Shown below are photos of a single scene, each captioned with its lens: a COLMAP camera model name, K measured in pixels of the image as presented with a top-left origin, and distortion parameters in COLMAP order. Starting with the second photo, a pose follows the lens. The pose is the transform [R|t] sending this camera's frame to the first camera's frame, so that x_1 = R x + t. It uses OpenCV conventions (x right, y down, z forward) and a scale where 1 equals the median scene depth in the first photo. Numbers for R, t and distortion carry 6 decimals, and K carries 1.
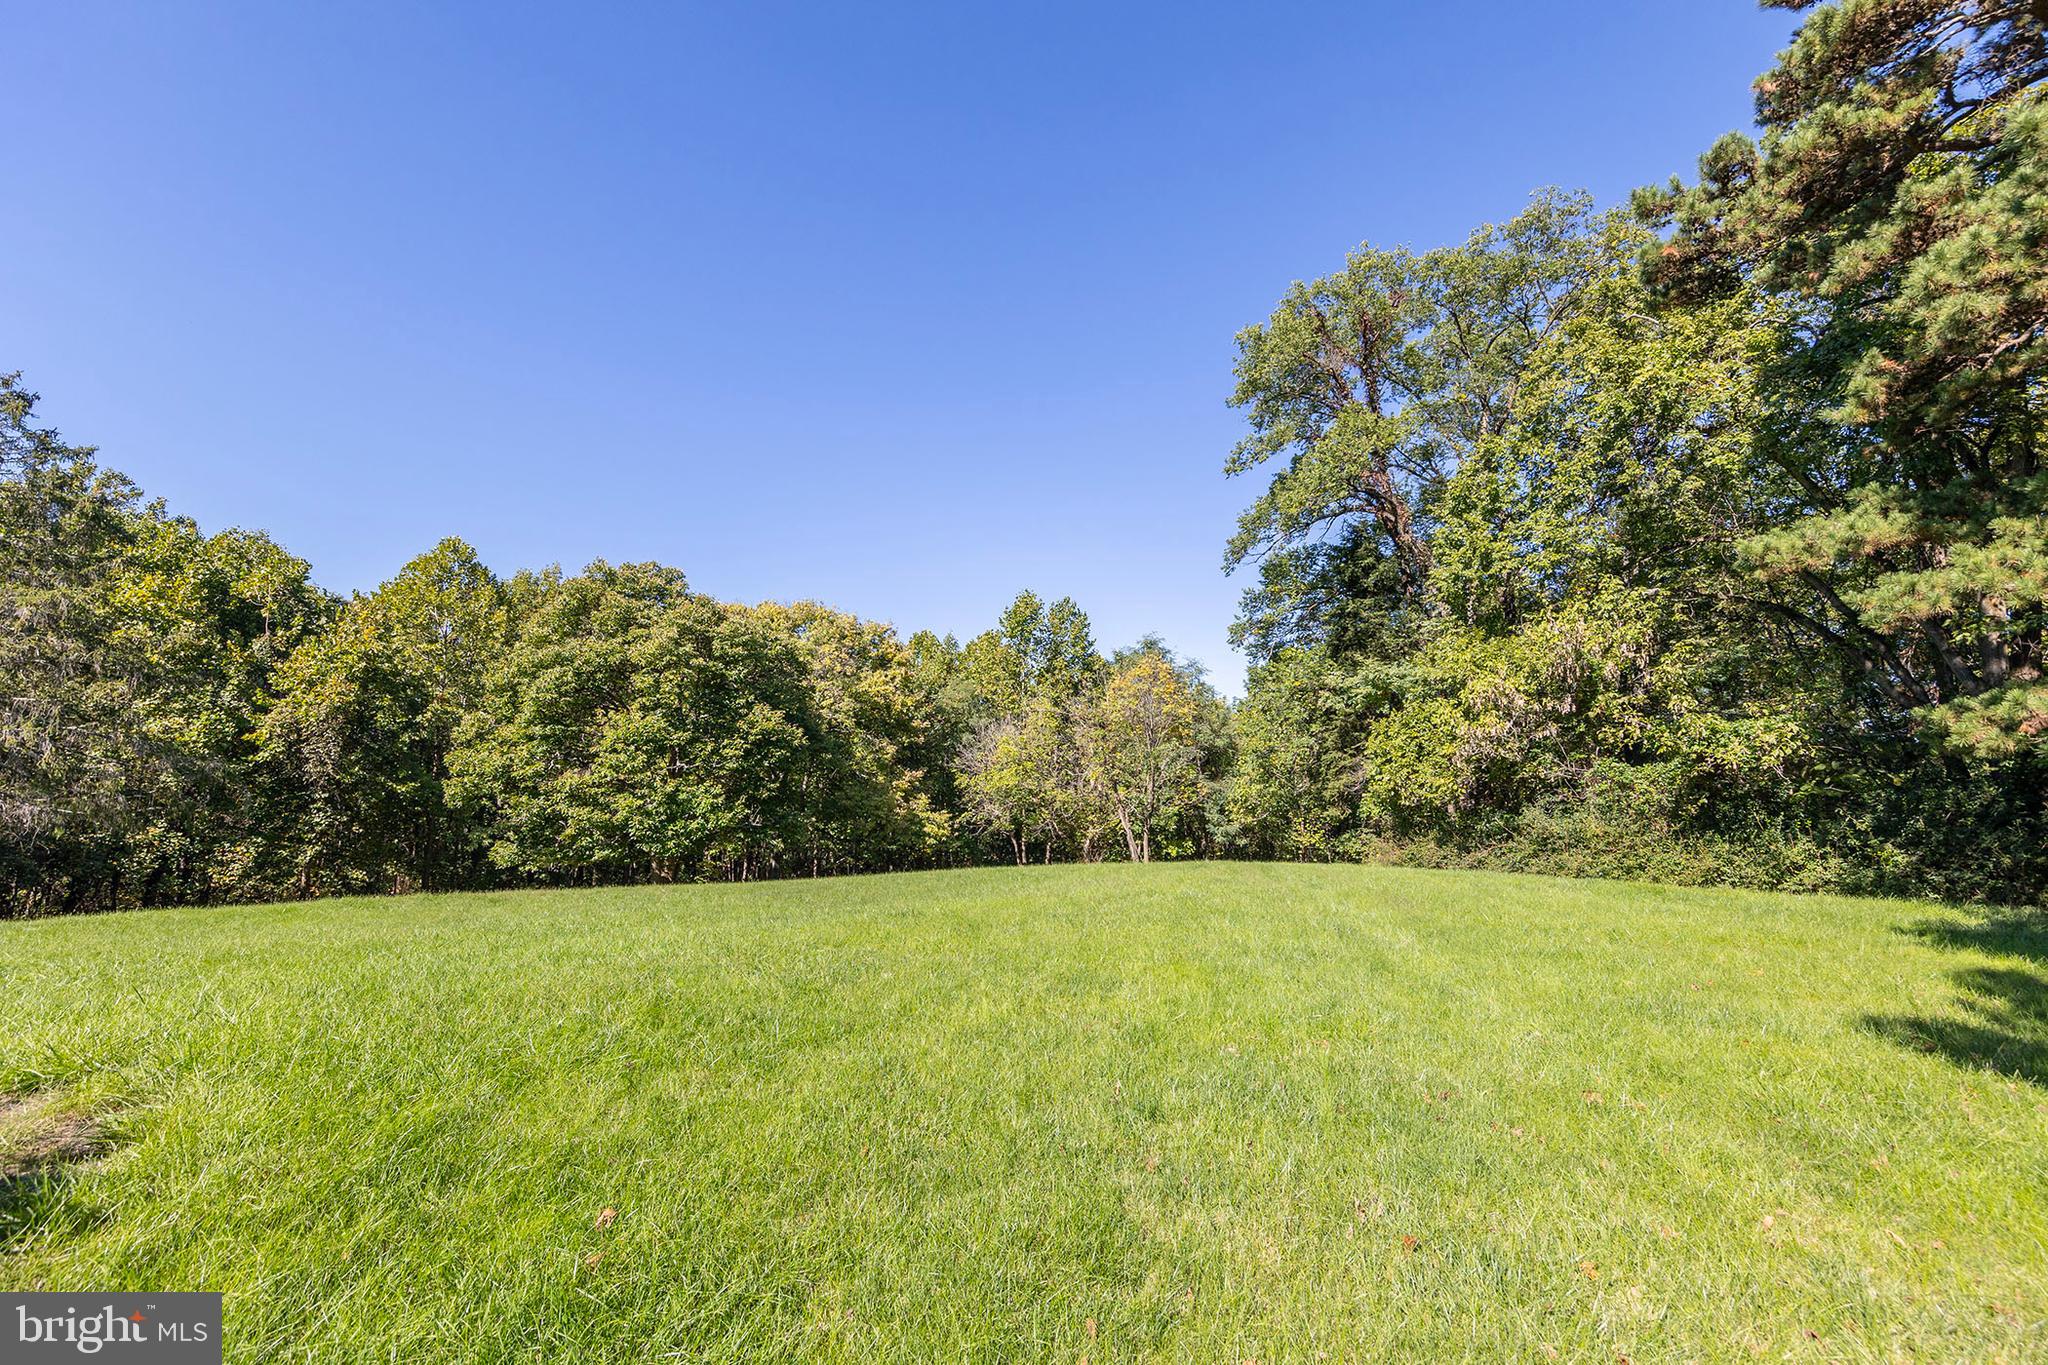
lens RADIAL K [[902.8, 0, 1017.2], [0, 902.8, 686.2], [0, 0, 1]] dist [0.007066, 0.000290]
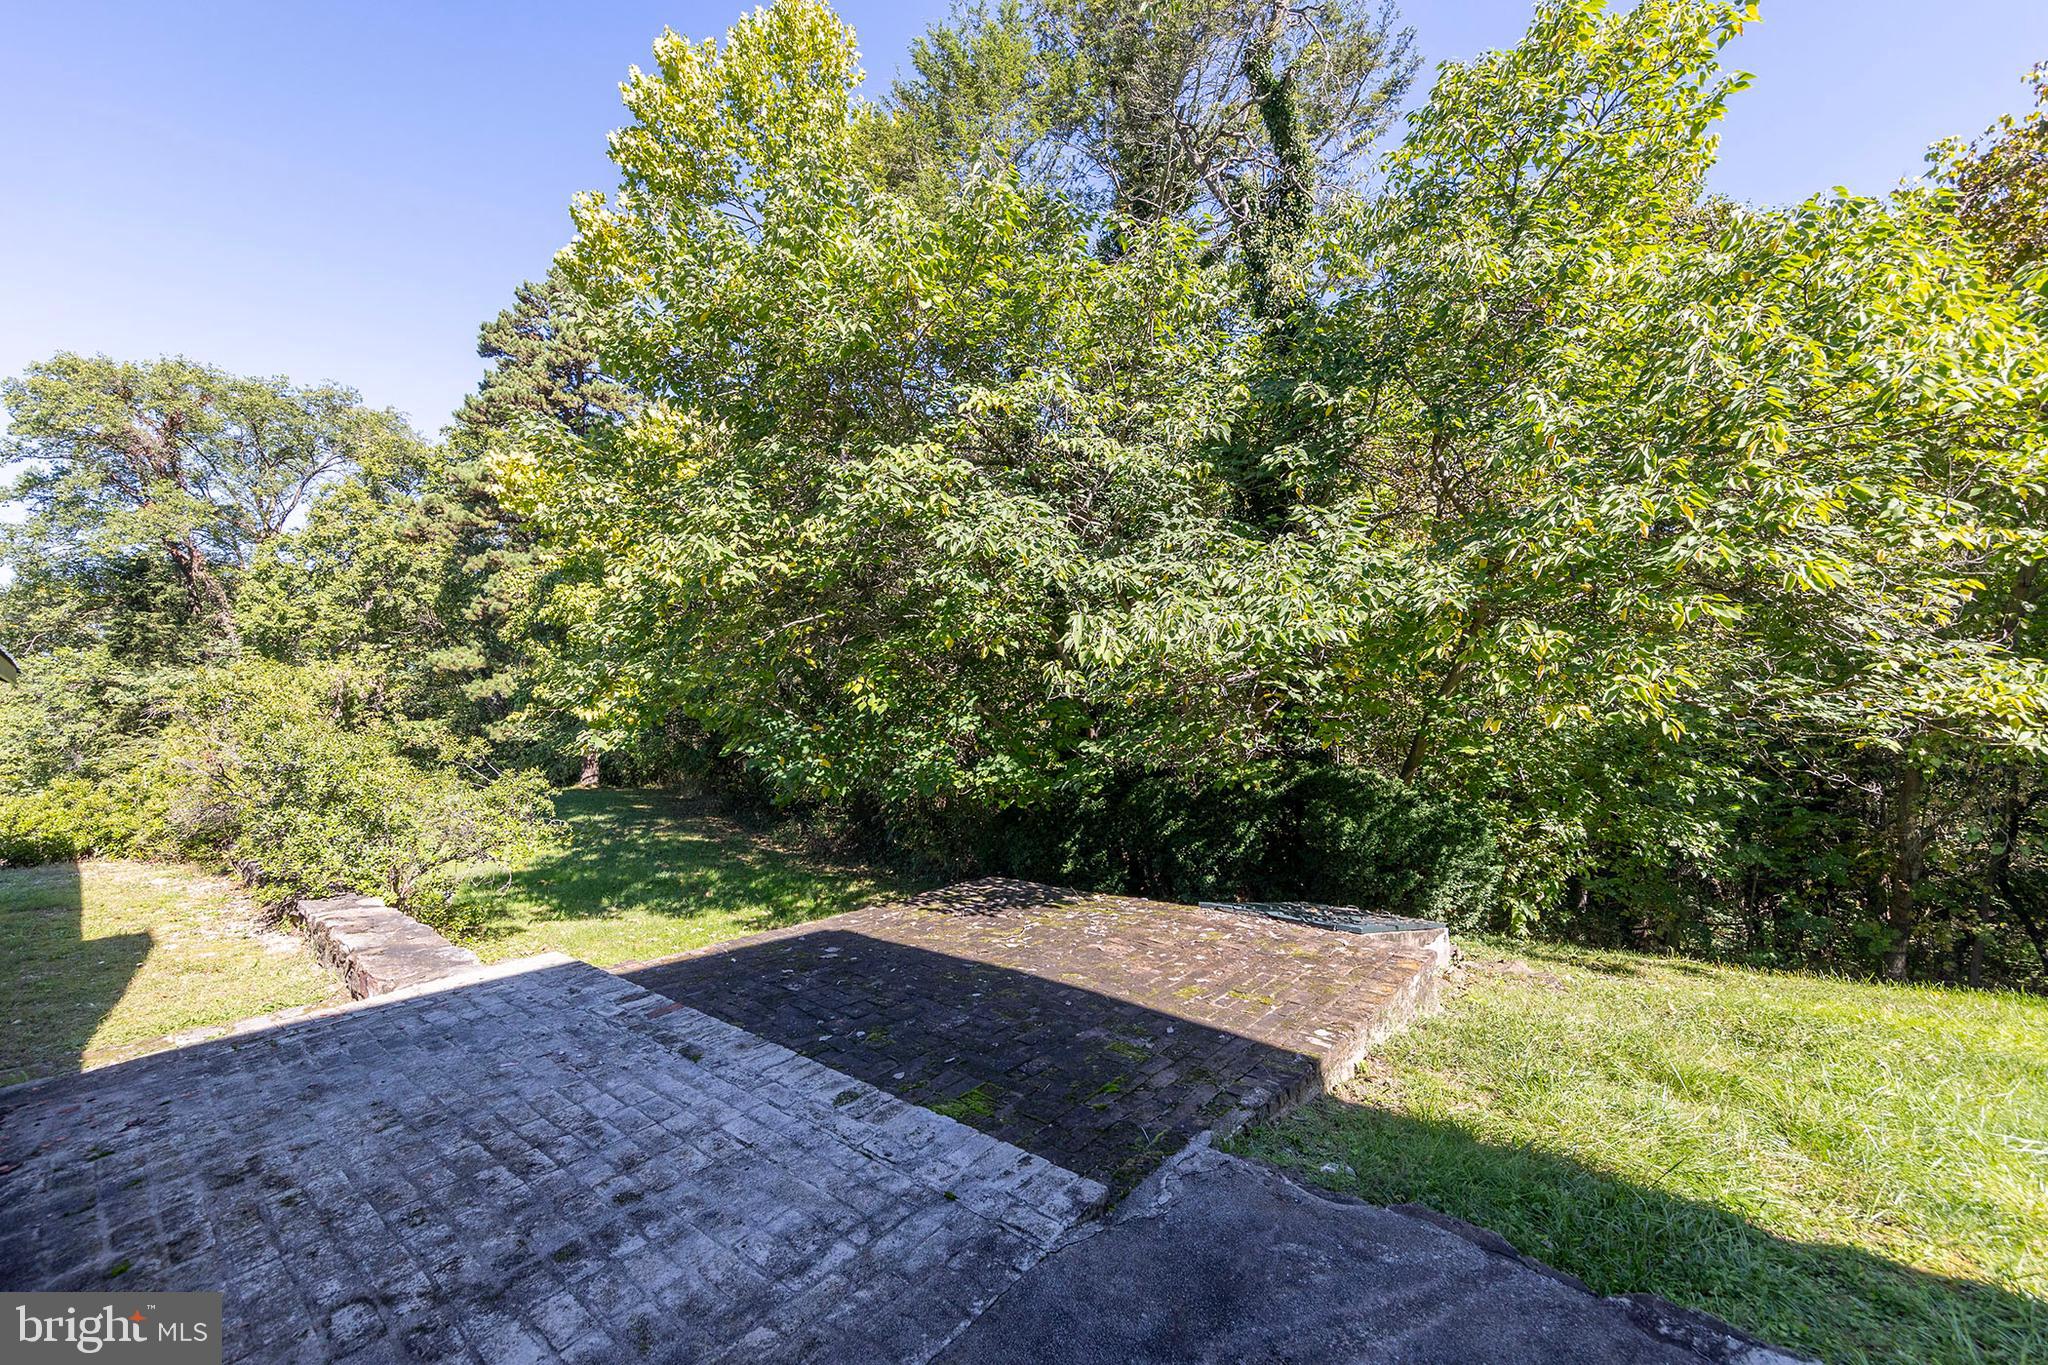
lens RADIAL K [[839.0, 0, 1031.3], [0, 839.0, 692.8], [0, 0, 1]] dist [0.003933, 0.000256]
pose [[0.282515, 0.012596, 0.959180, -0.350094], [-0.074377, 0.997191, 0.008812, -0.075620], [-0.956375, -0.073830, 0.282658, -0.459206]]
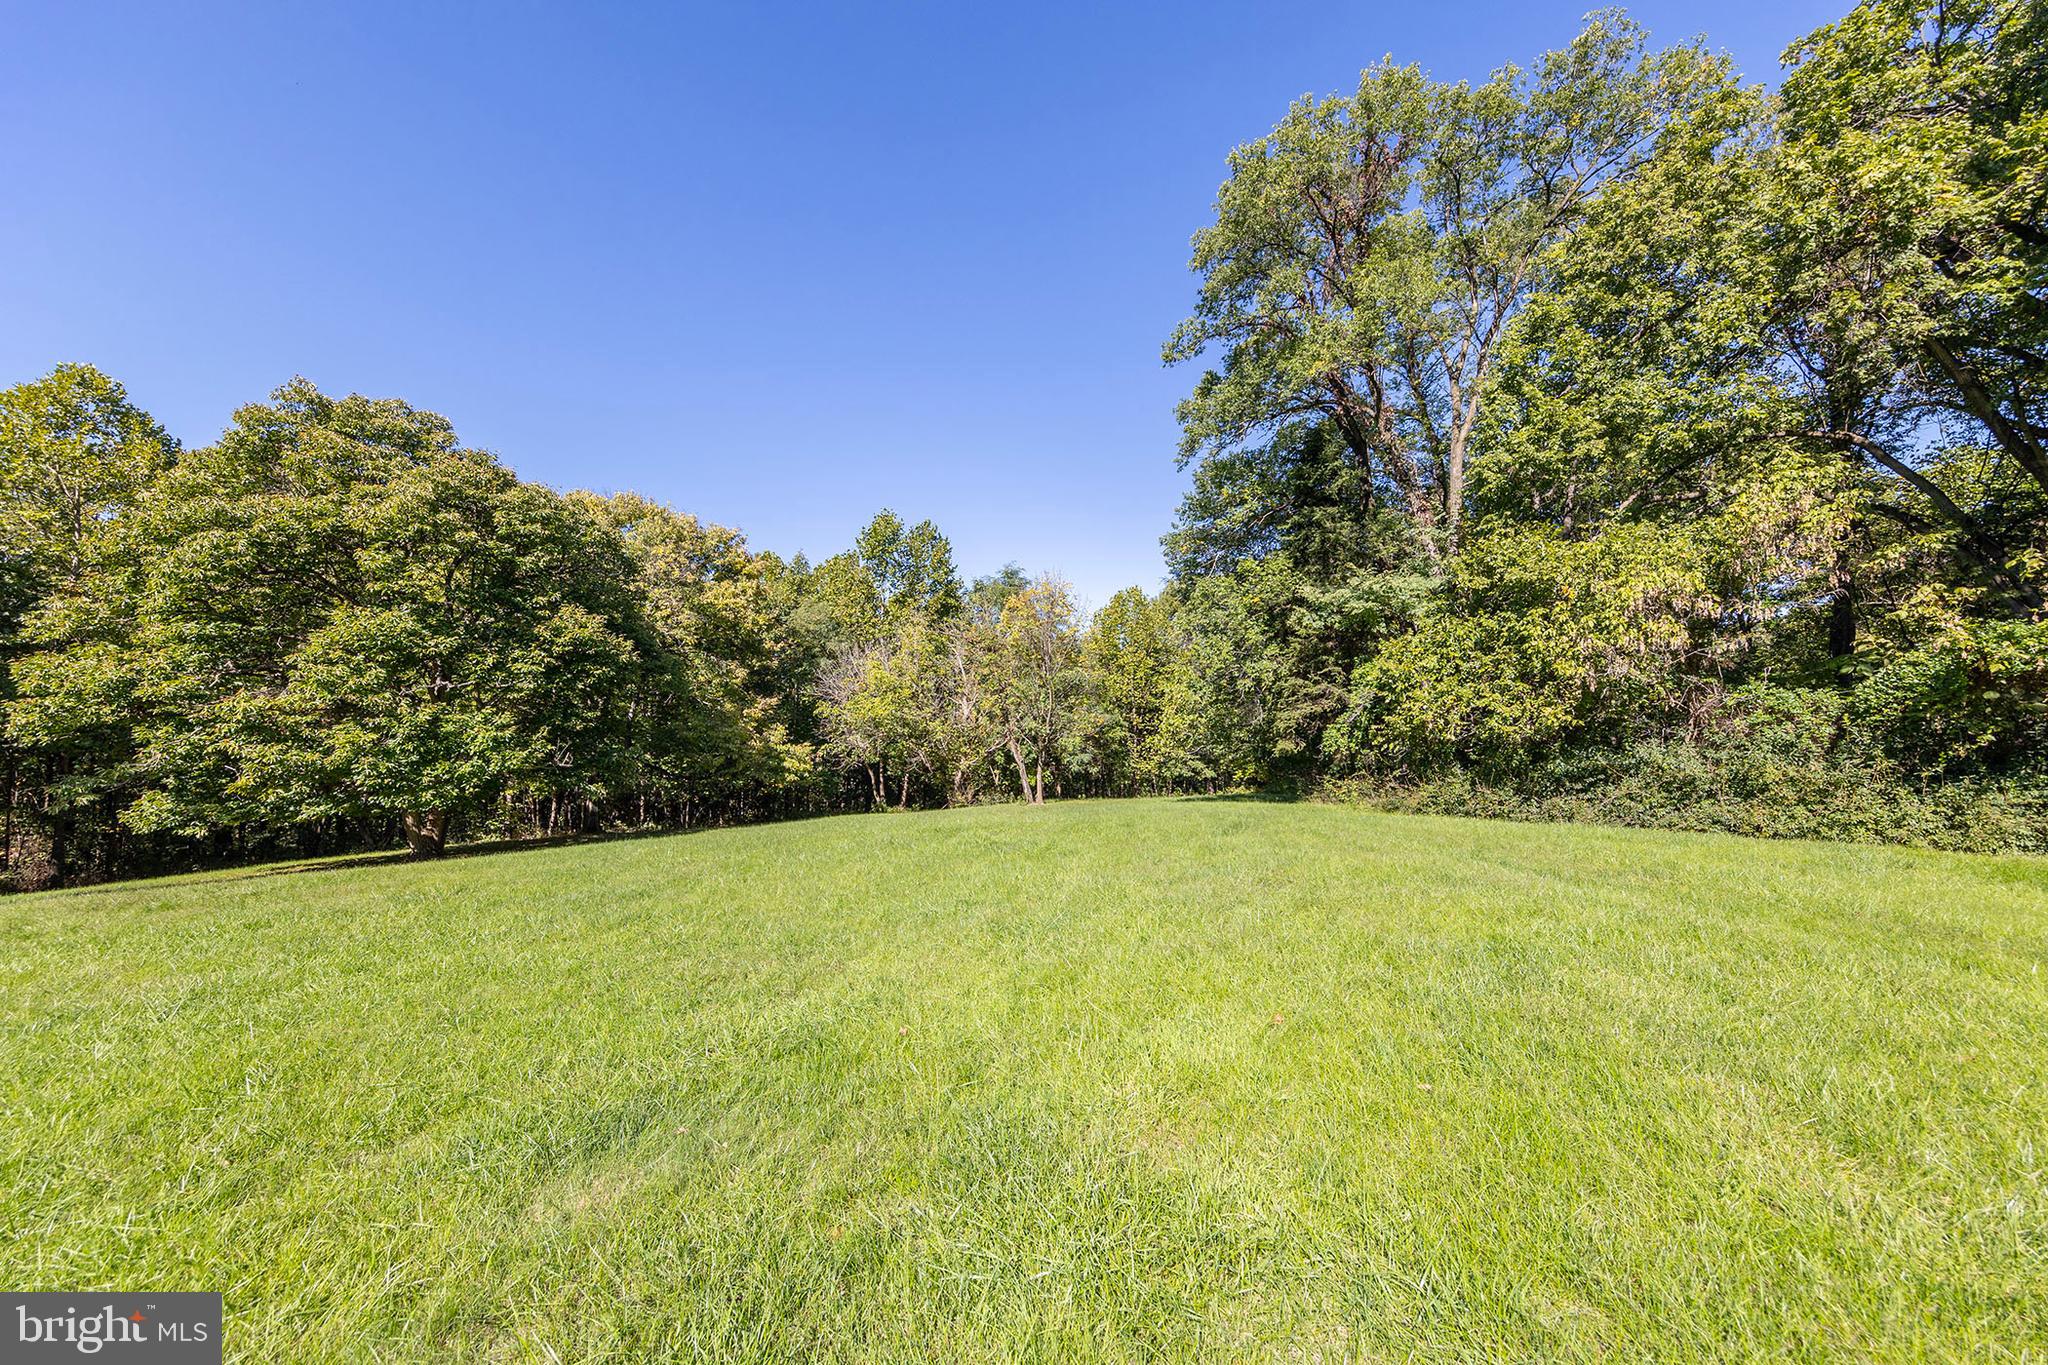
lens RADIAL K [[784.1, 0, 1040.1], [0, 784.1, 688.6], [0, 0, 1]] dist [0.005661, 0.000237]
pose [[0.966708, 0.012508, 0.255577, -0.074424], [-0.031589, 0.996998, 0.070689, 0.031016], [-0.253926, -0.076409, 0.964201, 0.272041]]
